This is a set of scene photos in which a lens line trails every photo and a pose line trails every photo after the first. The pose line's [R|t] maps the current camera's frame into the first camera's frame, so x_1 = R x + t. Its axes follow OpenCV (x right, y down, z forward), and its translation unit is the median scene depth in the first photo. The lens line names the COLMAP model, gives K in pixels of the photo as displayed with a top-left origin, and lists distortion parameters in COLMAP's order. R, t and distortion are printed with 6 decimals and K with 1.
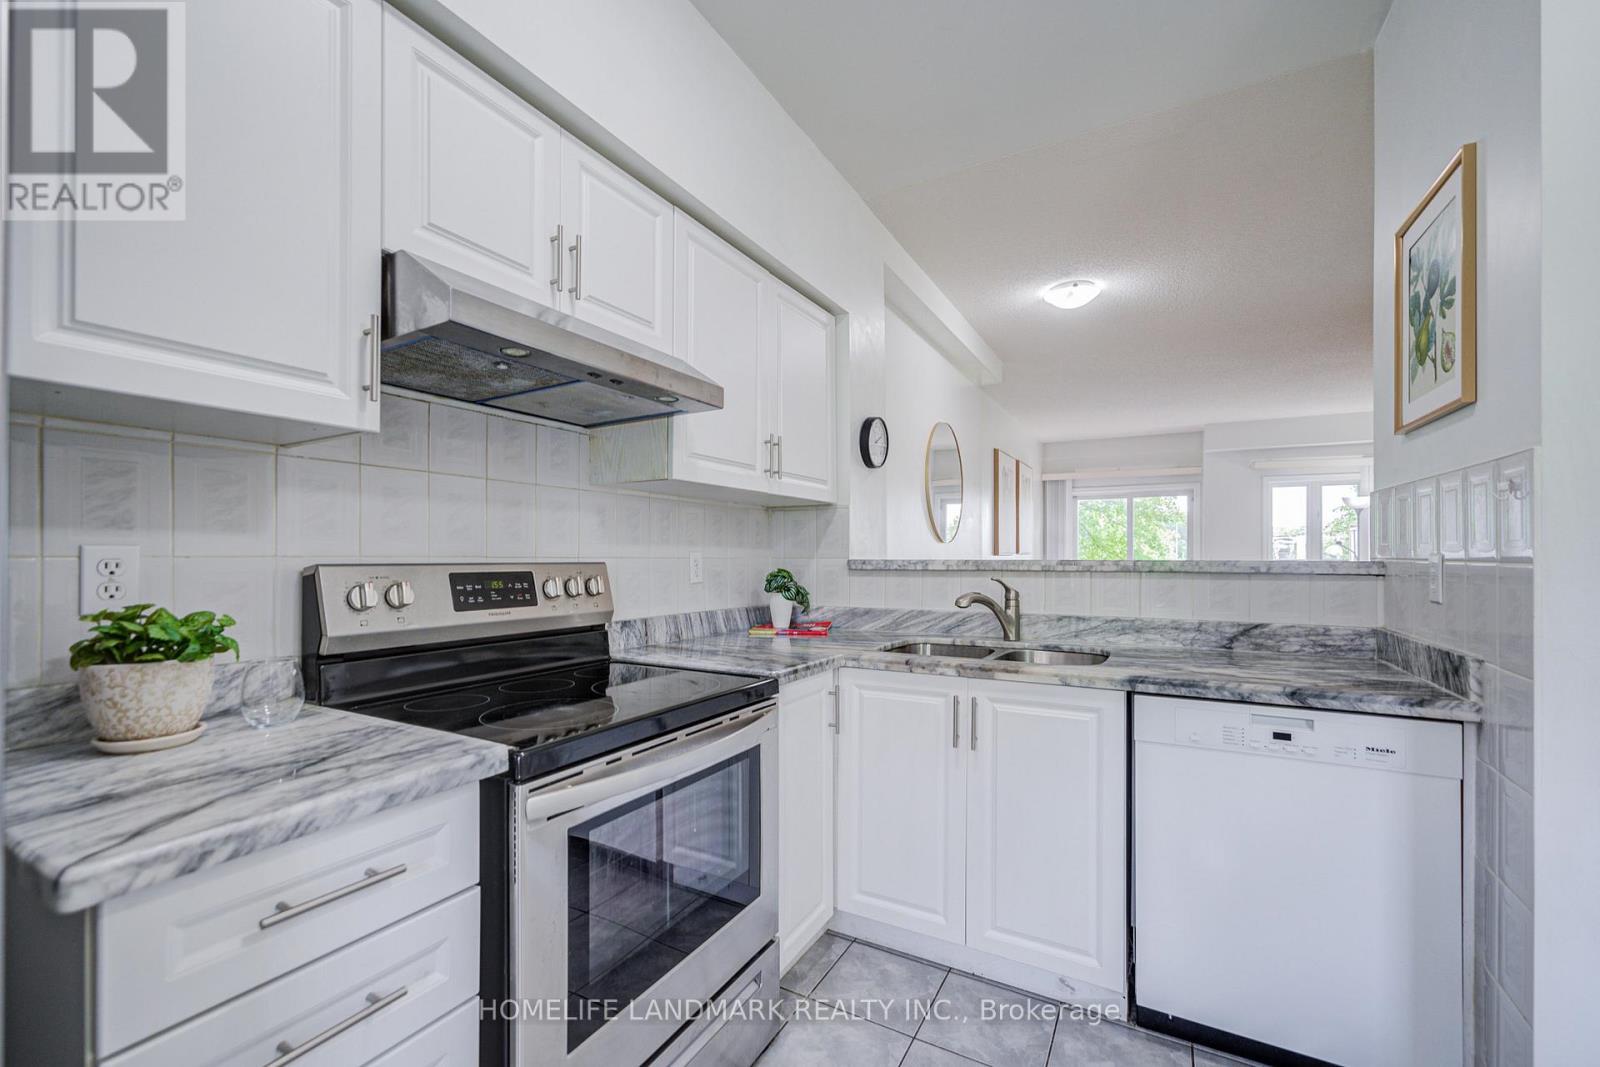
lens RADIAL K [[663.5, 0, 797.4], [0, 663.5, 548.8], [0, 0, 1]] dist [-0.002732, -0.000080]
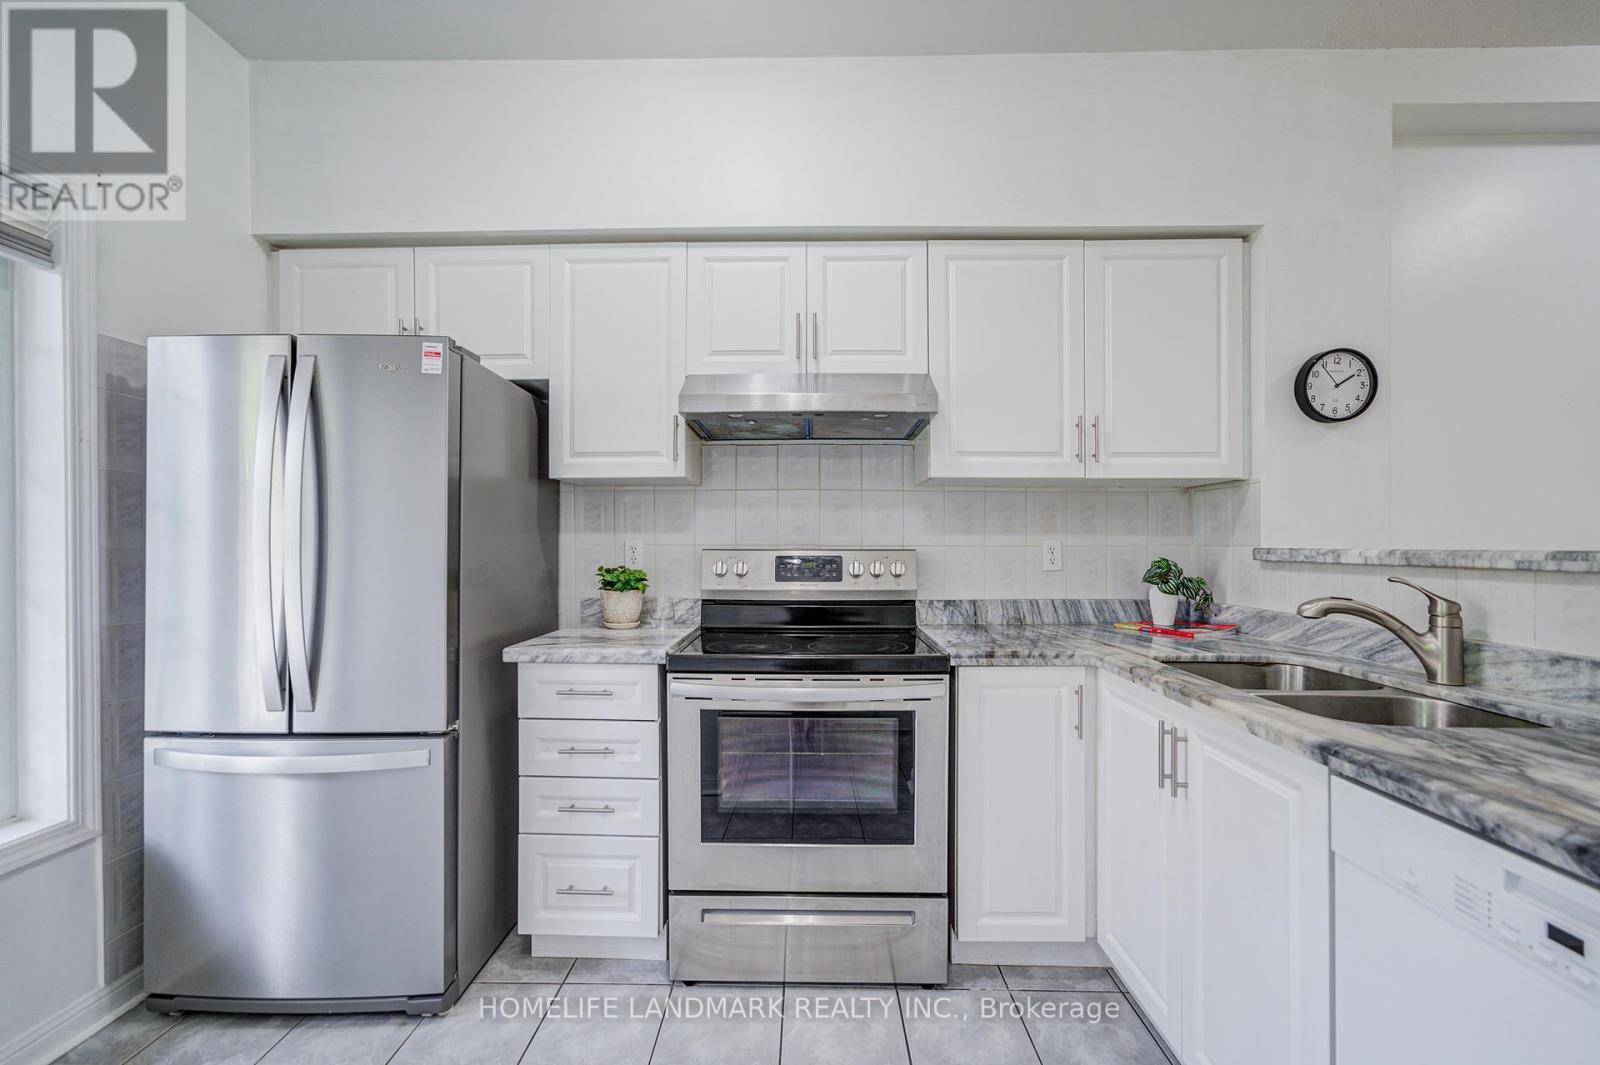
lens RADIAL K [[663.5, 0, 797.4], [0, 663.5, 547.8], [0, 0, 1]] dist [-0.002732, -0.000080]
pose [[0.462775, 0.005776, -0.886457, 0.734854], [0.015475, 0.999774, 0.014593, -0.003741], [0.886341, -0.020471, 0.462581, 0.257250]]
